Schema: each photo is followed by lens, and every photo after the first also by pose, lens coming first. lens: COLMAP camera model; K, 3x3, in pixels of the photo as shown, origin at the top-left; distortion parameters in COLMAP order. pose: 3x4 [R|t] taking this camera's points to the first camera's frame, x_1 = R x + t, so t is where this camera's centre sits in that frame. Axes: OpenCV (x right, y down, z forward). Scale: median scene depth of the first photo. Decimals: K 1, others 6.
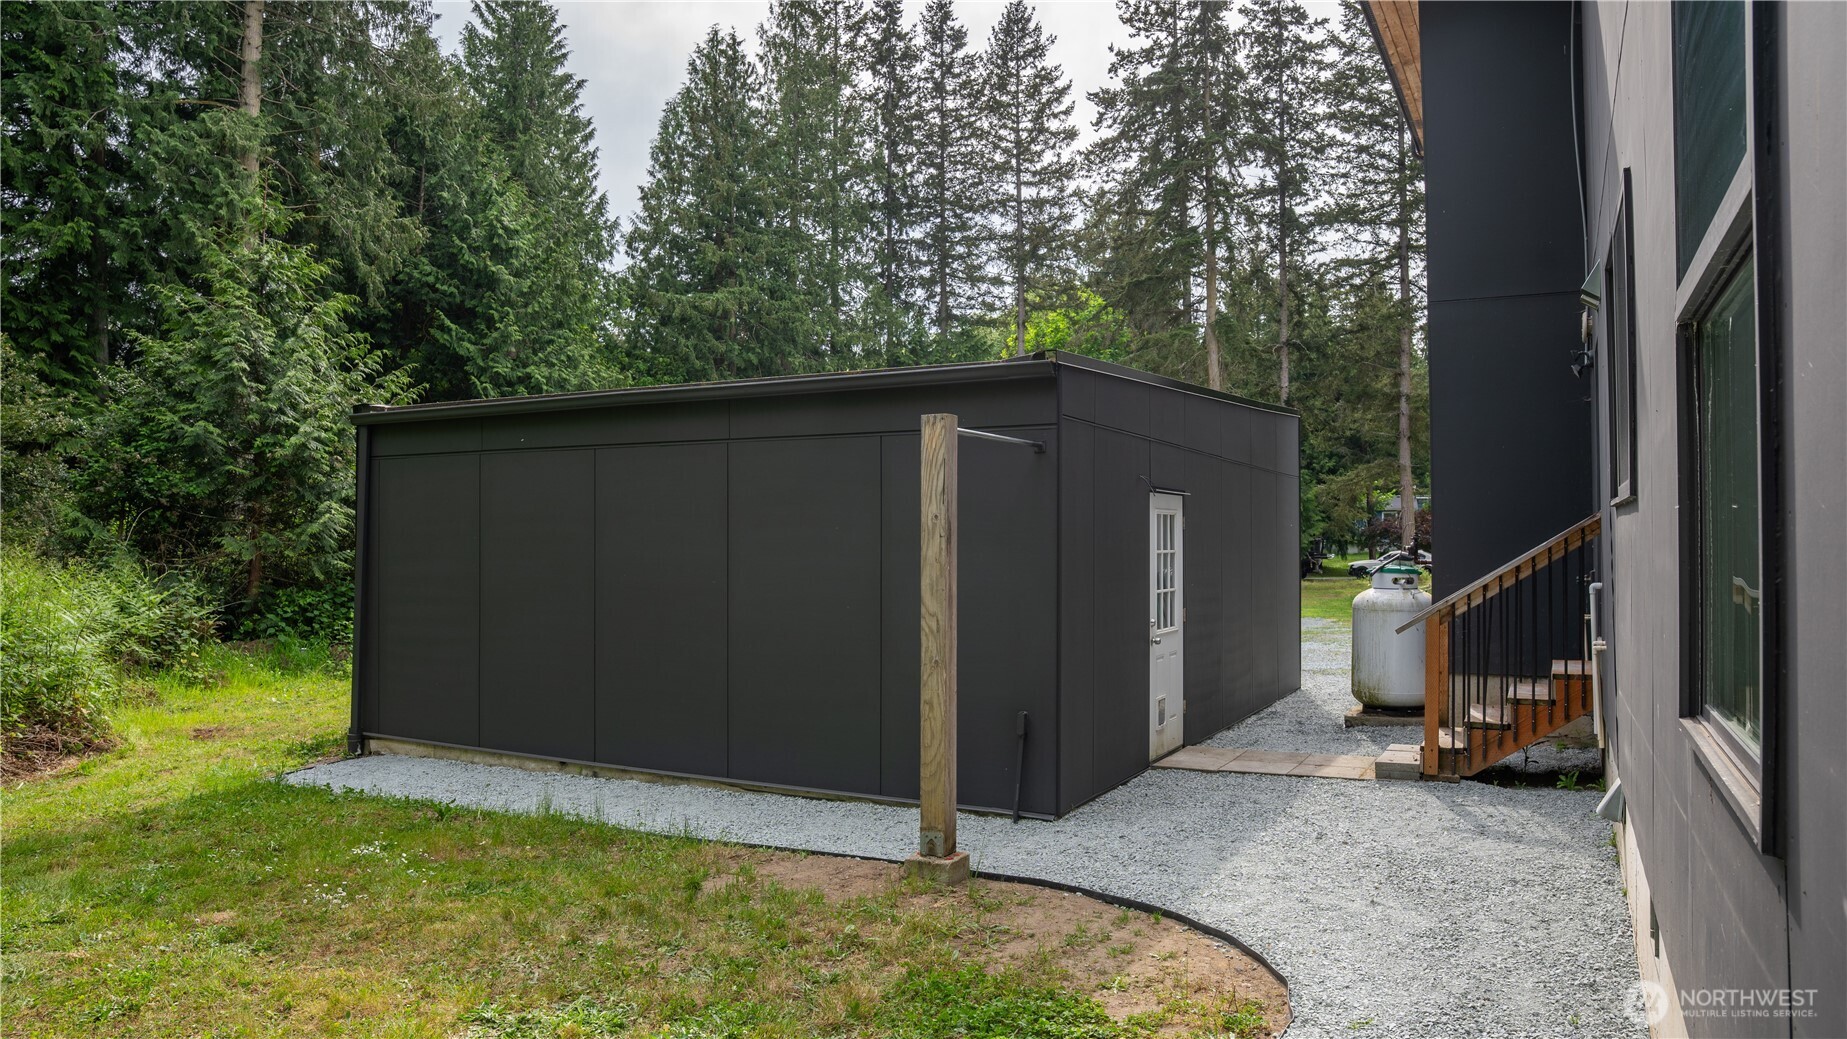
lens RADIAL K [[1251.0, 0, 923.5], [0, 1251.0, 519.5], [0, 0, 1]] dist [-0.145939, 0.105395]
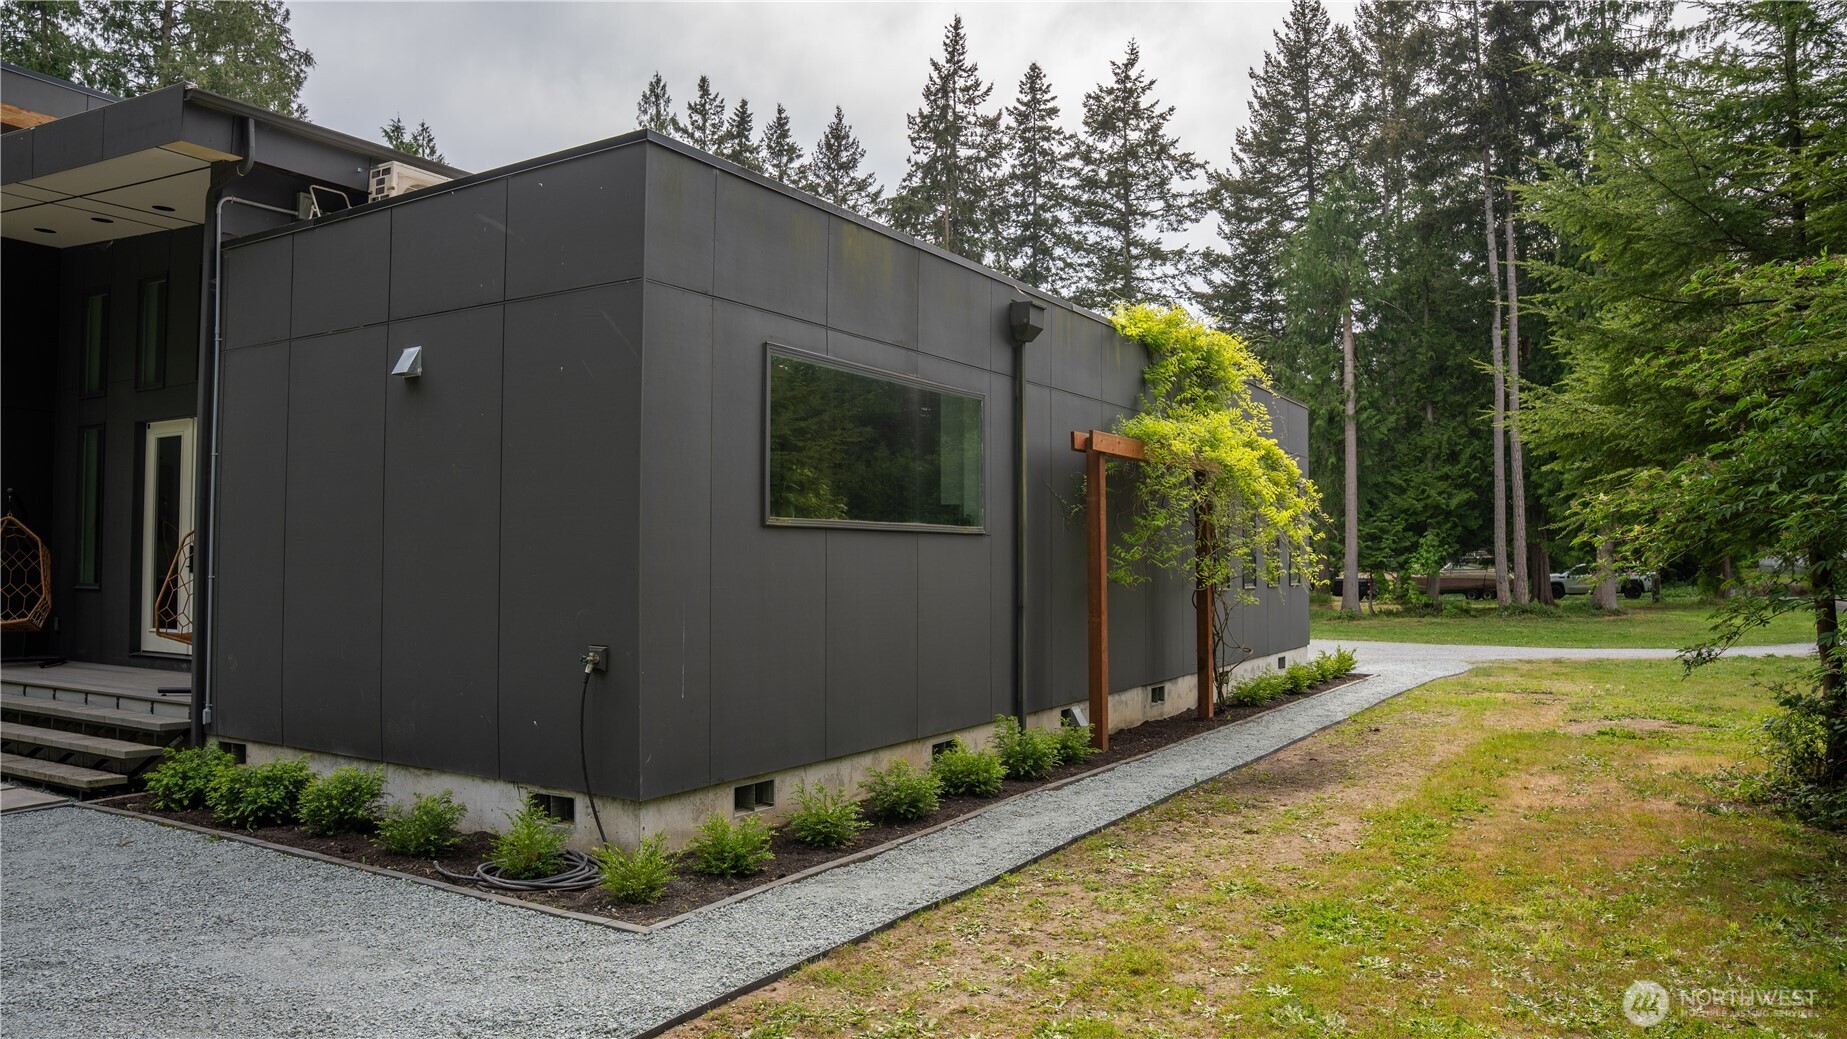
lens RADIAL K [[1251.0, 0, 923.5], [0, 1251.0, 519.5], [0, 0, 1]] dist [-0.145939, 0.105395]
pose [[0.998014, -0.003978, -0.062870, 0.260339], [0.003116, 0.999900, -0.013813, -0.013941], [0.062919, 0.013590, 0.997926, -0.228411]]
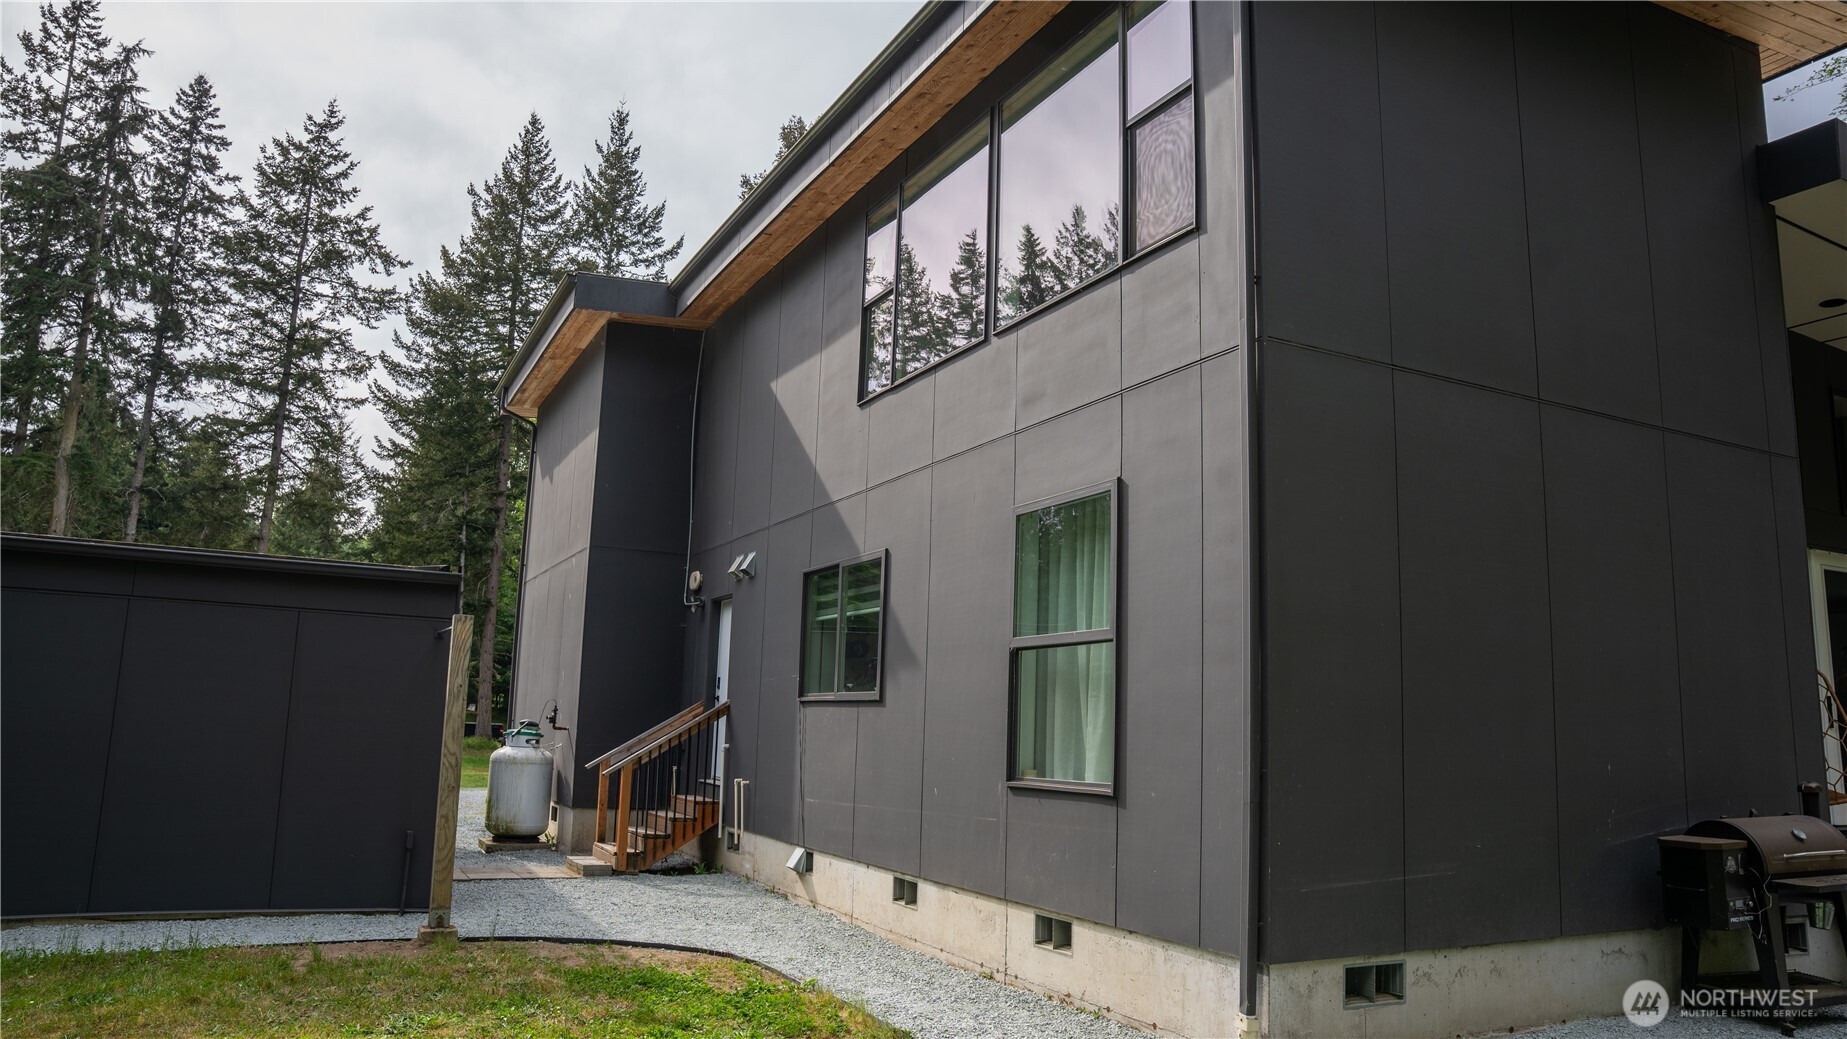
lens RADIAL K [[1251.0, 0, 923.5], [0, 1251.0, 519.5], [0, 0, 1]] dist [-0.145939, 0.105395]
pose [[0.585968, 0.154294, 0.795509, -0.082192], [-0.043321, 0.986266, -0.159382, 0.001083], [-0.809175, 0.058931, 0.584605, -0.026841]]
